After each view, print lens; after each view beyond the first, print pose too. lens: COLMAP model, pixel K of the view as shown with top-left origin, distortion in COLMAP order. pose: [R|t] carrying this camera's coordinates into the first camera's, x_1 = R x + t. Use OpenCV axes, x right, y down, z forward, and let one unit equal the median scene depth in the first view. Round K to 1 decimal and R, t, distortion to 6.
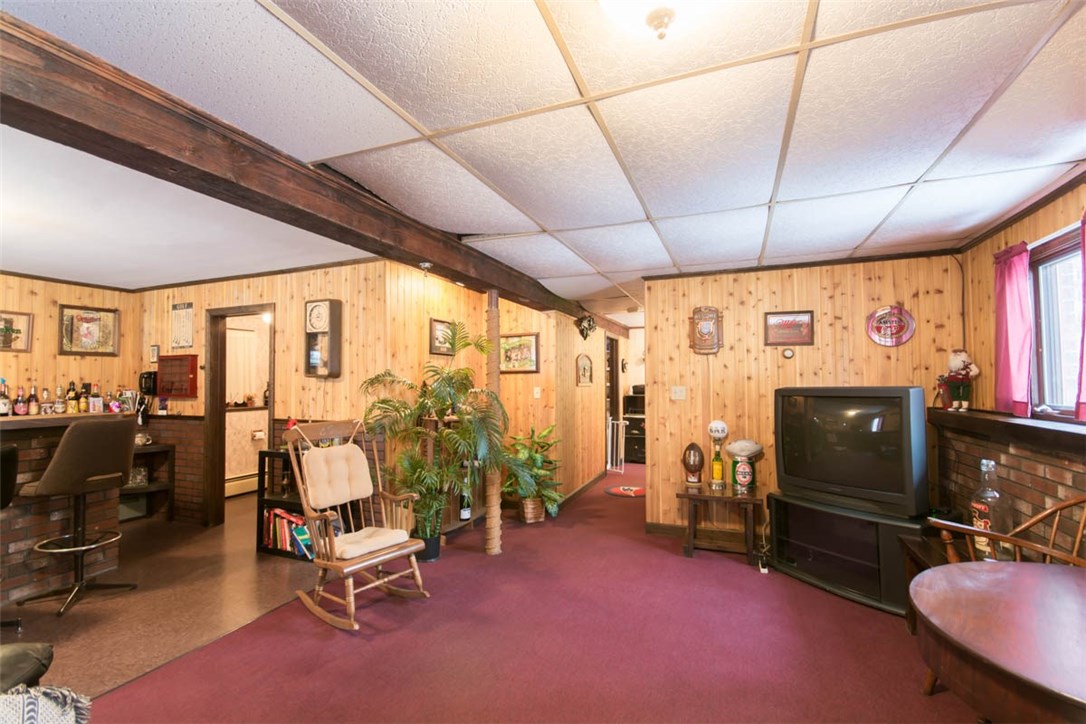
lens RADIAL K [[472.7, 0, 542.3], [0, 472.7, 366.2], [0, 0, 1]] dist [0.003311, -0.008384]
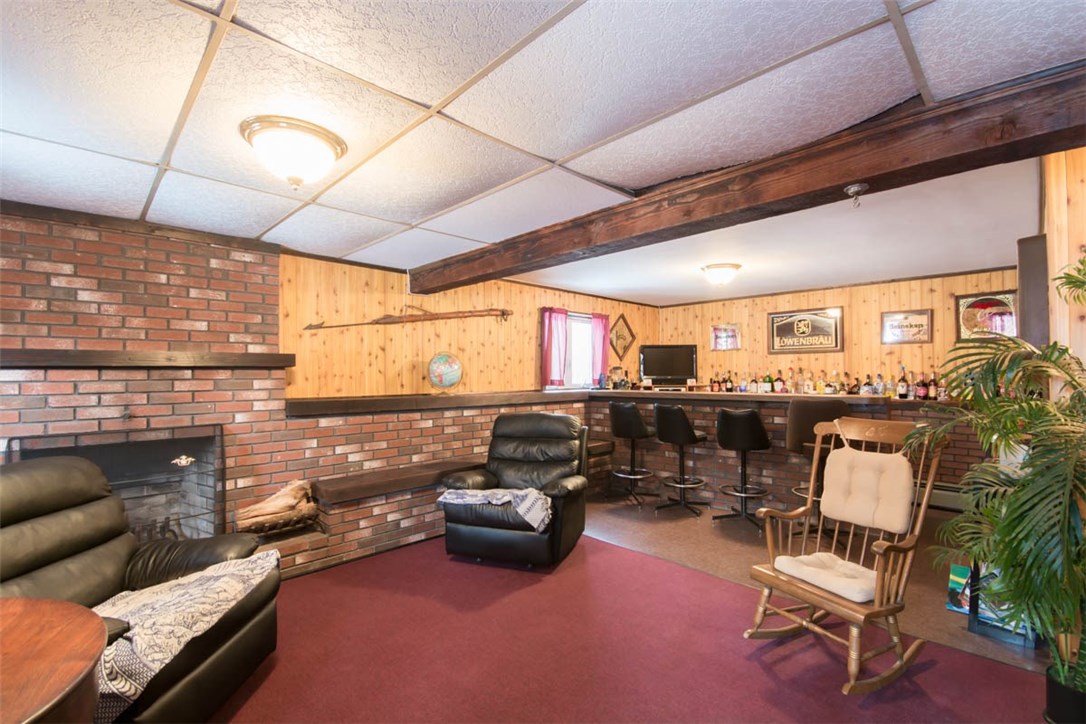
lens RADIAL K [[472.7, 0, 542.3], [0, 472.7, 366.2], [0, 0, 1]] dist [0.003311, -0.008384]
pose [[-0.407602, -0.006929, -0.913133, 0.705314], [0.033235, 0.999196, -0.022417, 0.044625], [0.912555, -0.039485, -0.407044, 1.149250]]
